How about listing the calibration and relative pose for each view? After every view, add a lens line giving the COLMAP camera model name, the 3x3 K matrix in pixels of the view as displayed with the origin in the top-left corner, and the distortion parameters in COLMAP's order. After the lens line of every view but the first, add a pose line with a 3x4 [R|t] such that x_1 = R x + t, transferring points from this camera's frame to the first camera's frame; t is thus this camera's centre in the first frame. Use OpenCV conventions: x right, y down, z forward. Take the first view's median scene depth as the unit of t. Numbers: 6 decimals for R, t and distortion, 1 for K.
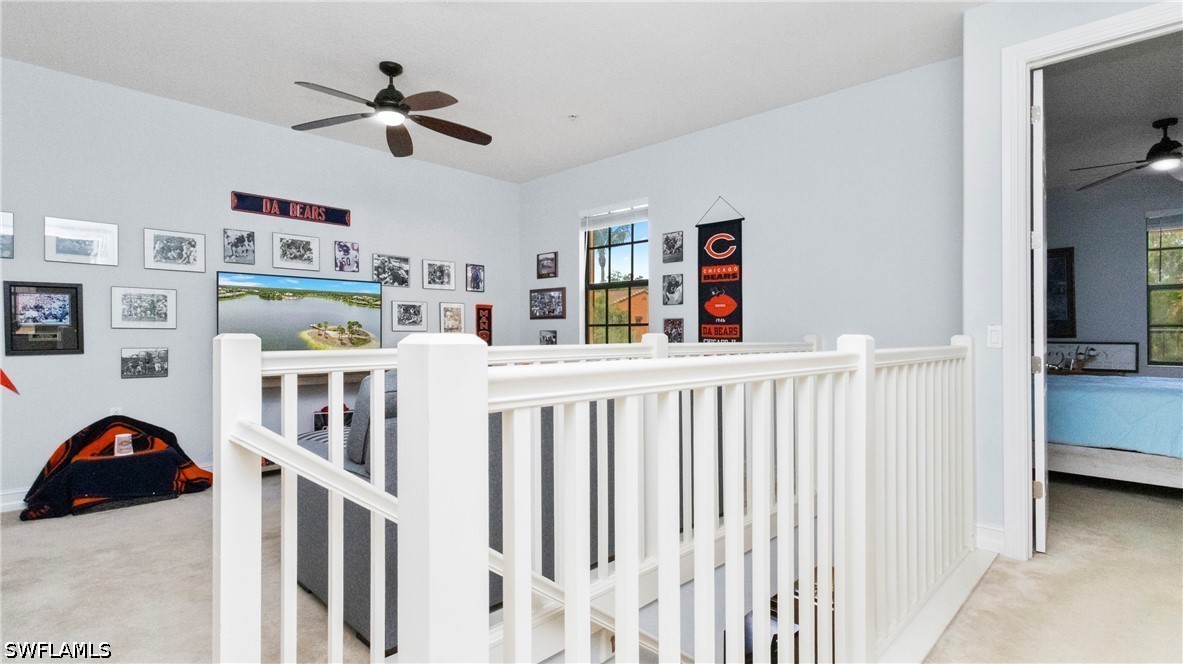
lens RADIAL K [[570.9, 0, 582.4], [0, 570.9, 335.9], [0, 0, 1]] dist [-0.005403, 0.003399]
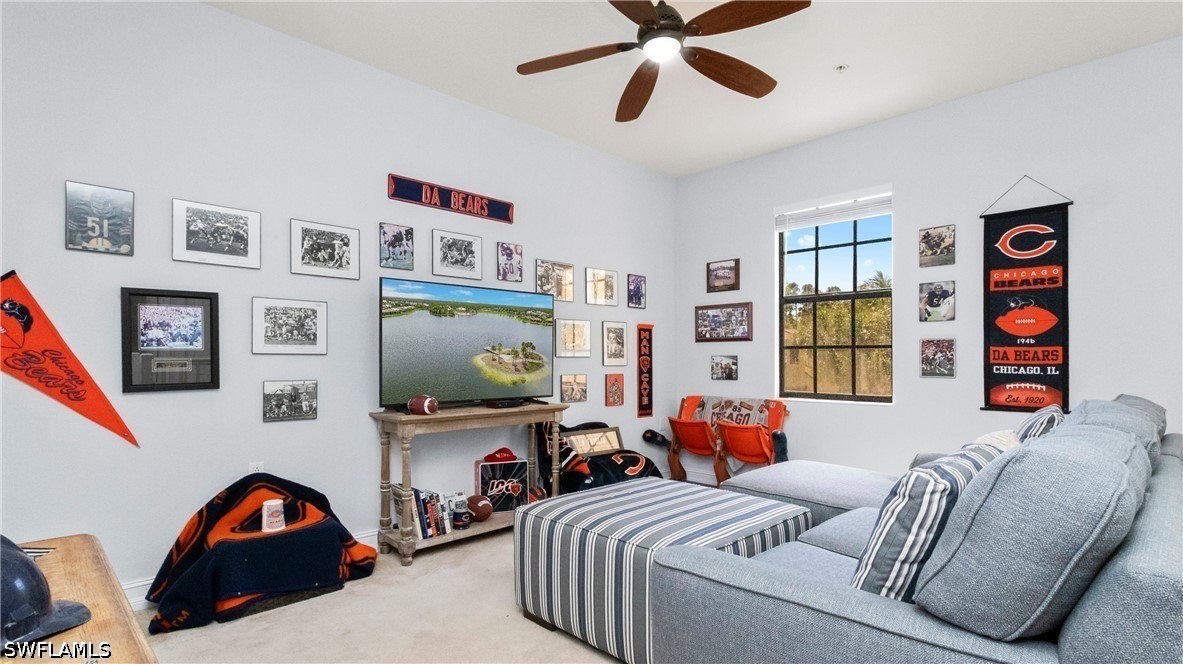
lens RADIAL K [[597.3, 0, 589.1], [0, 597.3, 355.5], [0, 0, 1]] dist [0.021390, 0.002031]
pose [[0.999688, -0.003271, -0.024767, -0.318069], [0.002991, 0.999931, -0.011347, -0.001157], [0.024803, 0.011269, 0.999629, 0.202152]]
